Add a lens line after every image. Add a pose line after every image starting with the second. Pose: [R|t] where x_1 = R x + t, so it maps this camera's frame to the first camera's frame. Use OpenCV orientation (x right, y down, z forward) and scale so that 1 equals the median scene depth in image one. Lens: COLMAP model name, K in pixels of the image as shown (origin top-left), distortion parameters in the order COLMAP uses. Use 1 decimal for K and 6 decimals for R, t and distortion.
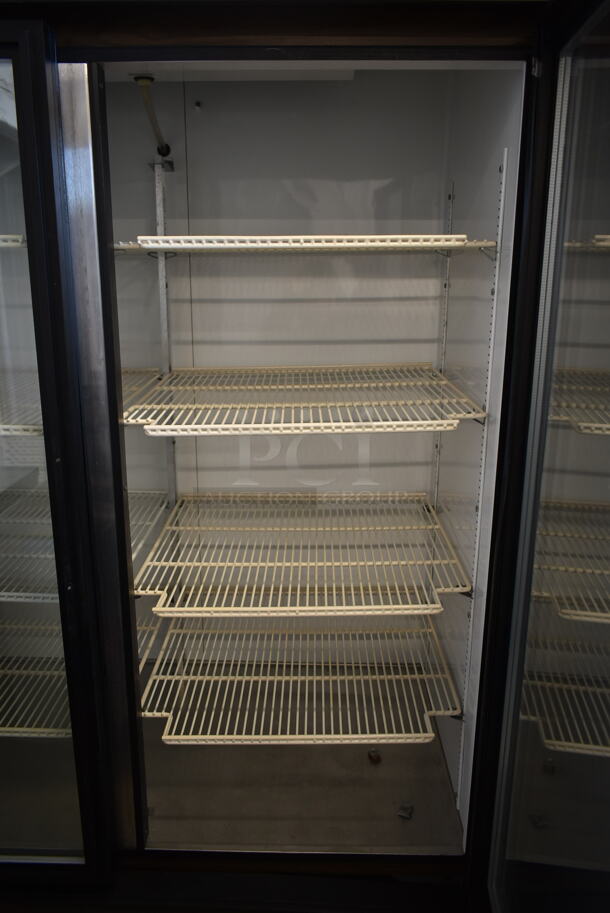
lens RADIAL K [[699.1, 0, 303.5], [0, 699.1, 453.0], [0, 0, 1]] dist [-0.020024, 0.014696]
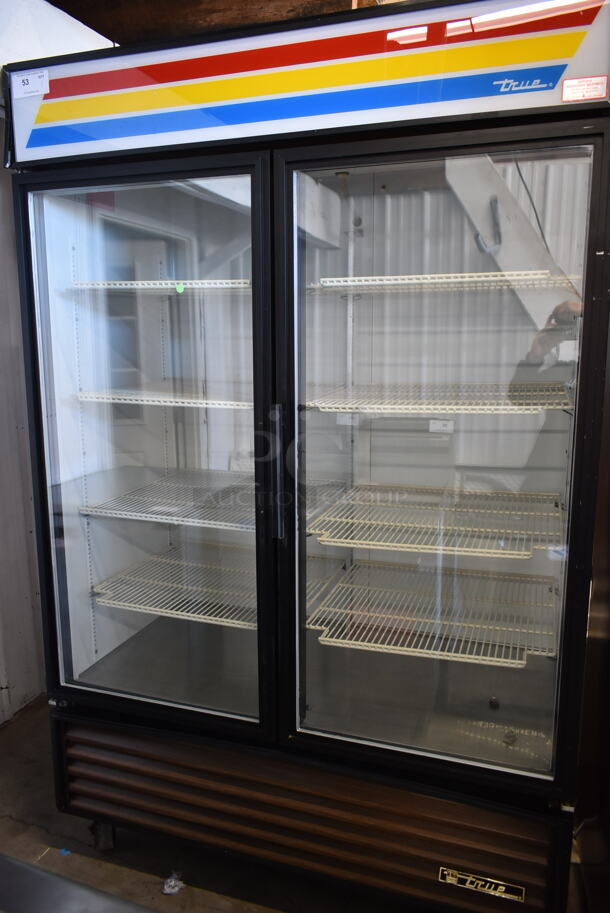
lens RADIAL K [[699.1, 0, 304.1], [0, 699.1, 453.4], [0, 0, 1]] dist [-0.020024, 0.014696]
pose [[0.950325, 0.044973, -0.307993, 0.175273], [-0.071228, 0.994671, -0.074537, 0.150768], [0.303000, 0.092772, 0.948464, -0.342403]]
